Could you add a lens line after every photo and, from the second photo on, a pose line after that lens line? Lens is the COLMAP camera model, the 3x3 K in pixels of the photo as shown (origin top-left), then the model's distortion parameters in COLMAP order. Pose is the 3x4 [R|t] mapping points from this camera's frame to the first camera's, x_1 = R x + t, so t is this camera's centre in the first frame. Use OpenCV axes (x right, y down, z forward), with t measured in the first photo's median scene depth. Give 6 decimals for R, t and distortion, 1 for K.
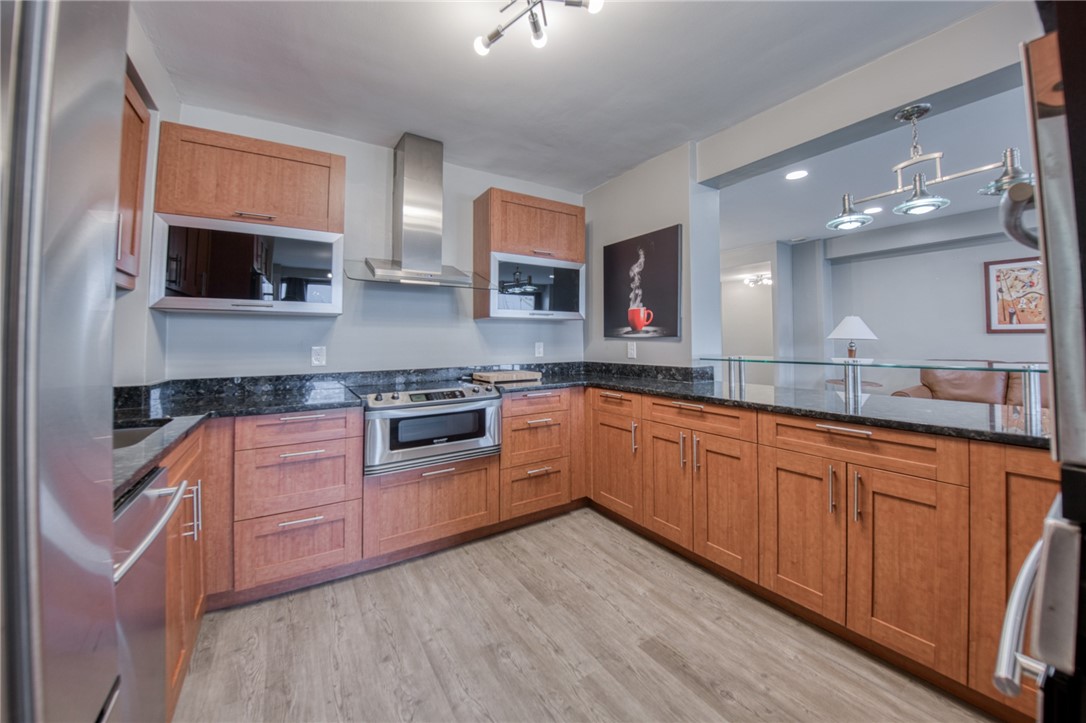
lens RADIAL K [[393.5, 0, 544.4], [0, 393.5, 326.1], [0, 0, 1]] dist [0.001899, -0.018436]
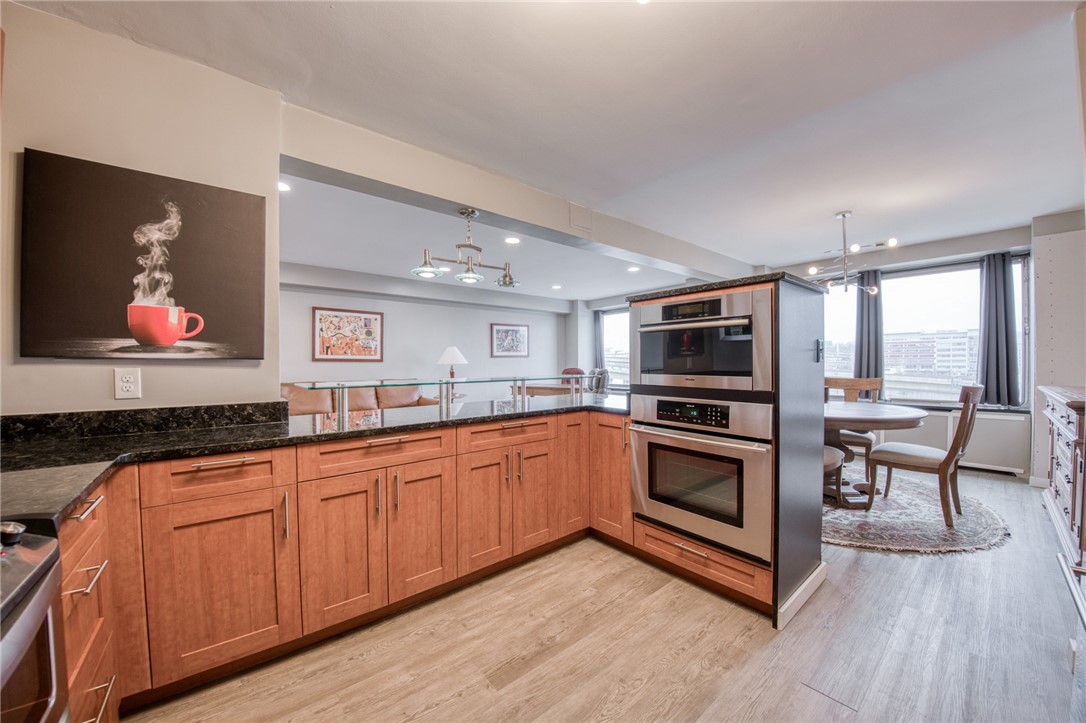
lens RADIAL K [[384.4, 0, 540.9], [0, 384.4, 367.8], [0, 0, 1]] dist [-0.000381, -0.020300]
pose [[-0.113154, -0.003681, 0.993571, -0.433628], [-0.032281, 0.999479, 0.000026, 0.029913], [-0.993053, -0.032070, -0.113213, 0.663731]]
